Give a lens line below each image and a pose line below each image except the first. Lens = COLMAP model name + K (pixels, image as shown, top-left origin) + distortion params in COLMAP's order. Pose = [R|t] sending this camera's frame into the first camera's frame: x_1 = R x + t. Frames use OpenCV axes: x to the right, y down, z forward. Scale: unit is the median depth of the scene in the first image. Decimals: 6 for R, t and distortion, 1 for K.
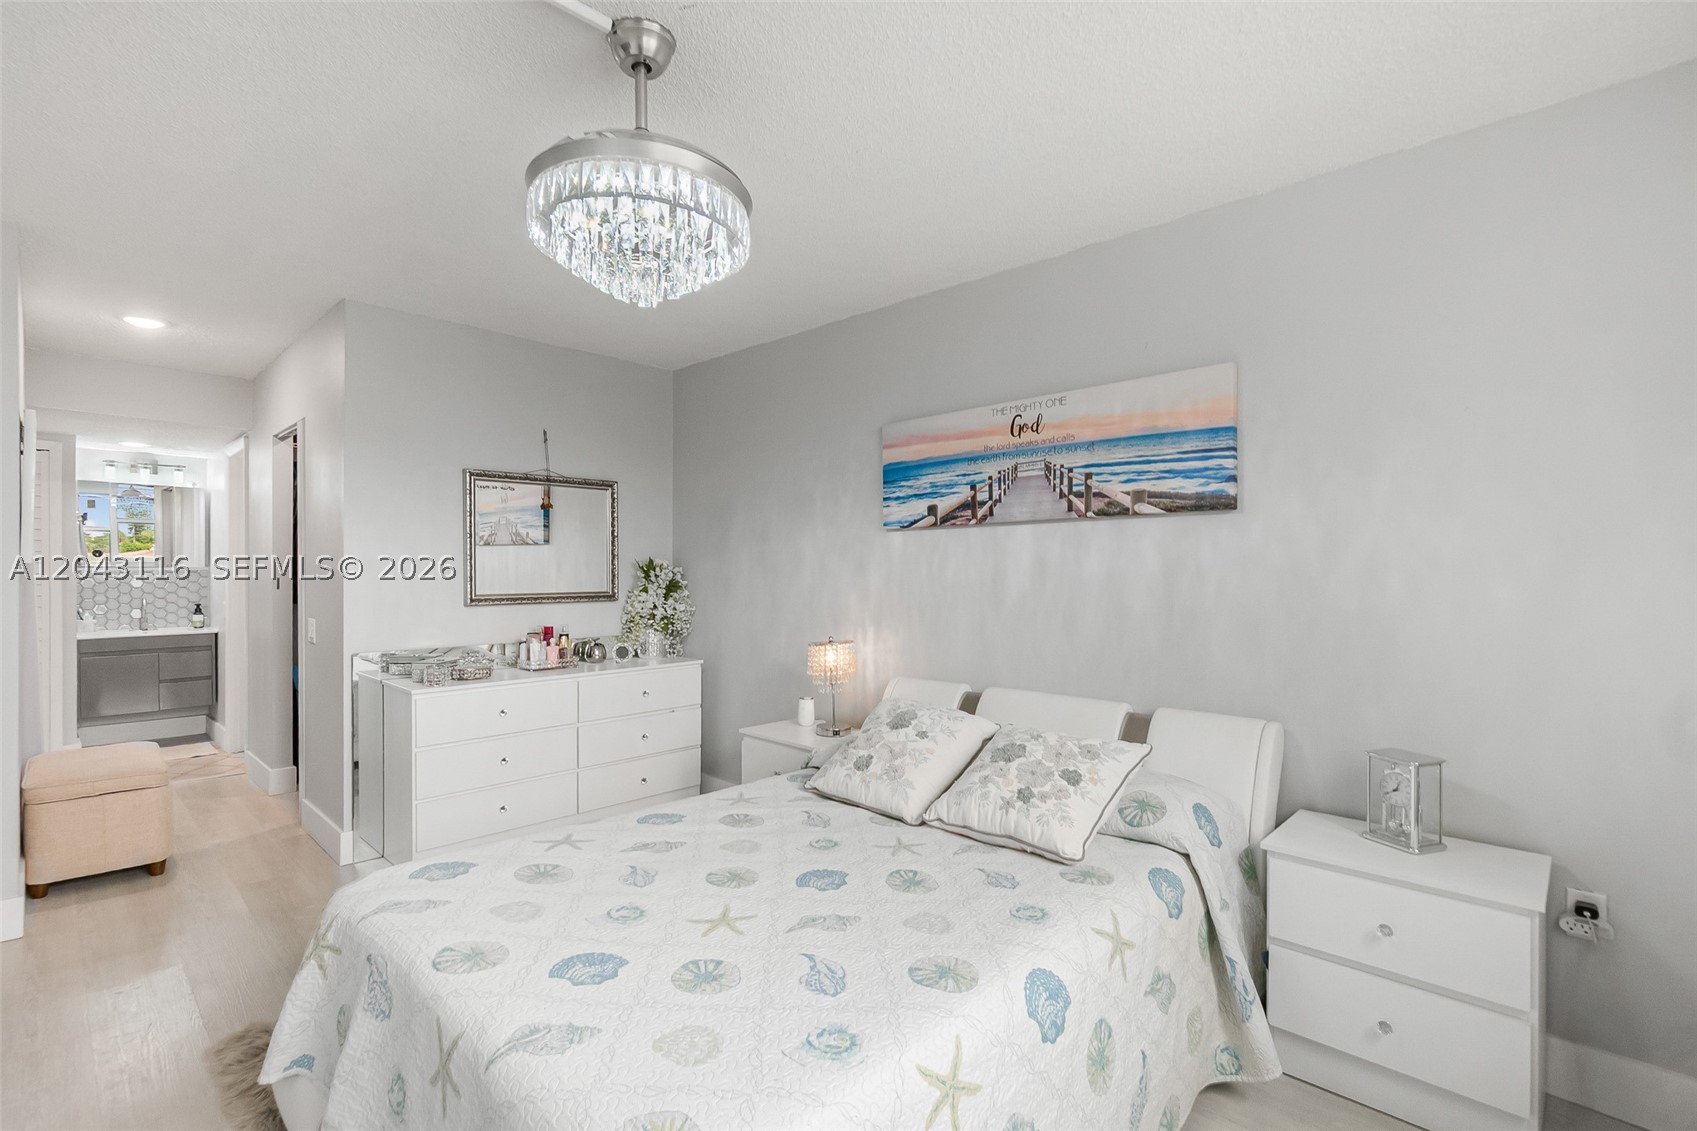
lens RADIAL K [[777.8, 0, 823.3], [0, 777.8, 585.4], [0, 0, 1]] dist [-0.007747, -0.000500]
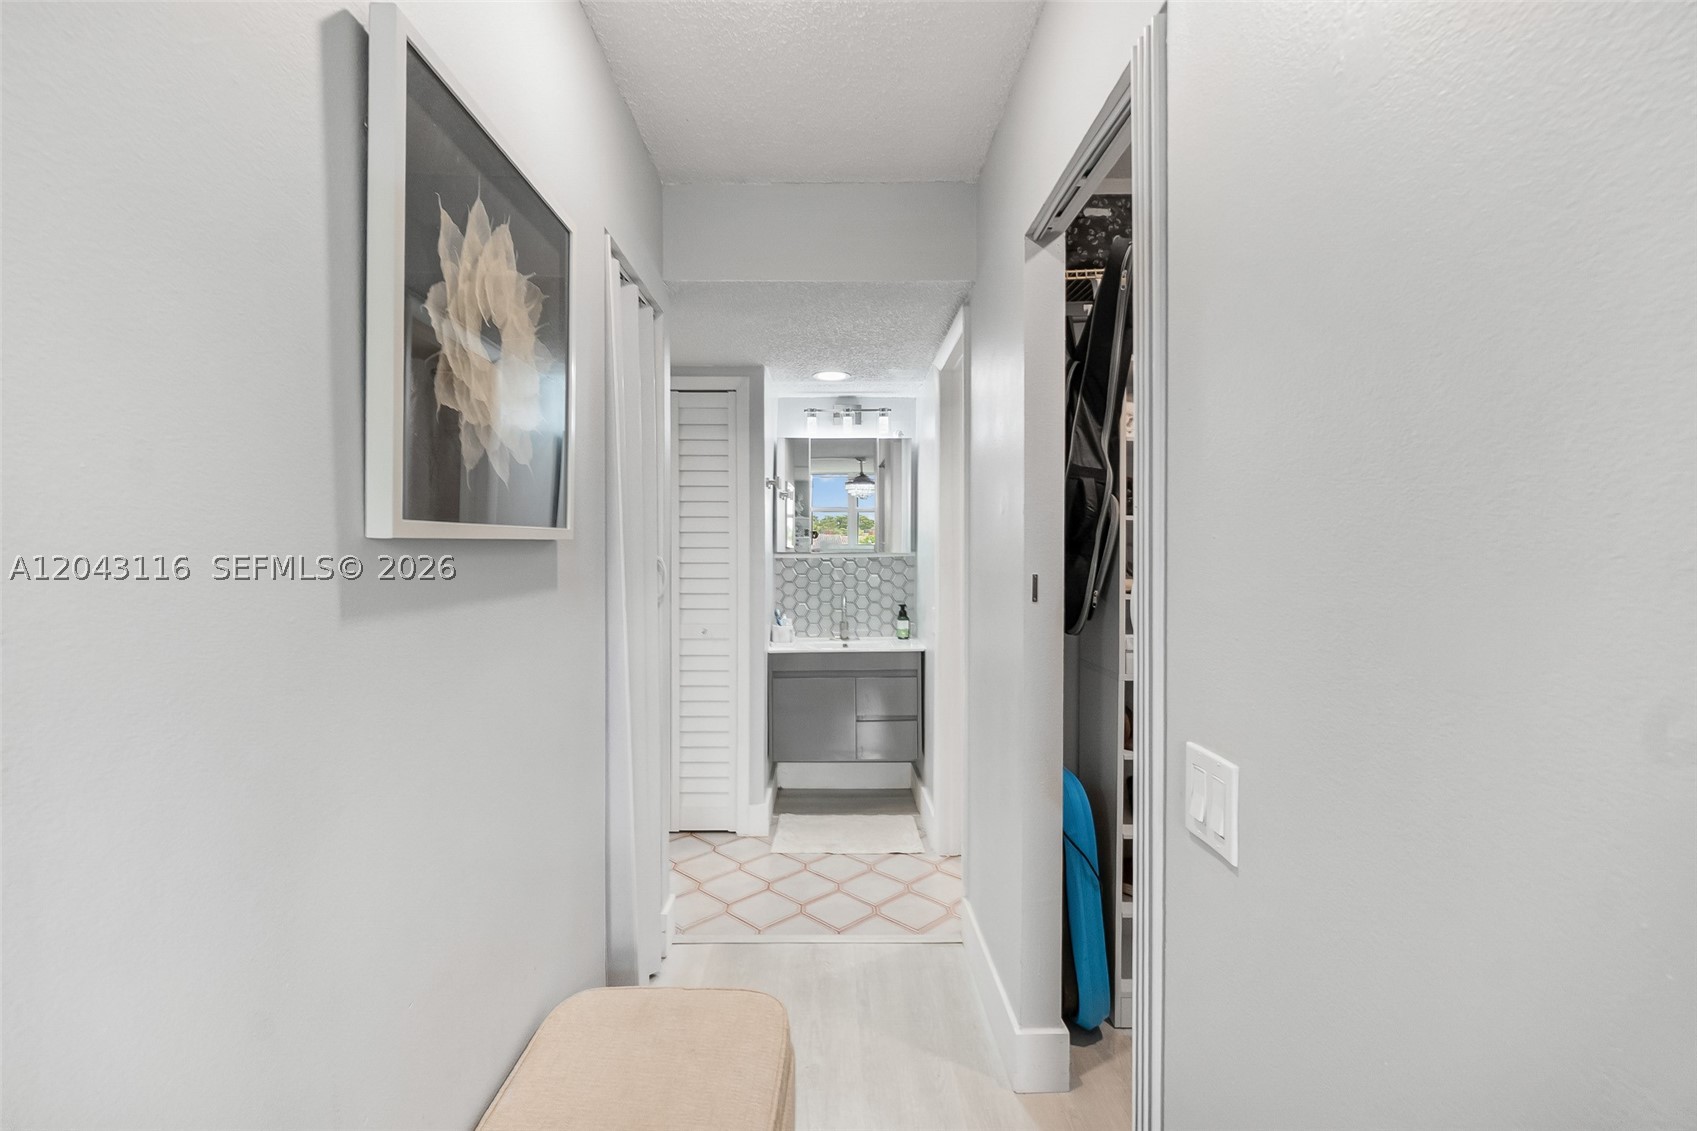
lens RADIAL K [[685.5, 0, 849.5], [0, 685.5, 558.8], [0, 0, 1]] dist [0.000131, 0.000005]
pose [[0.707264, -0.001272, -0.706948, -0.750108], [-0.011394, 0.999848, -0.013198, -0.016330], [0.706858, 0.017389, 0.707142, 0.976437]]
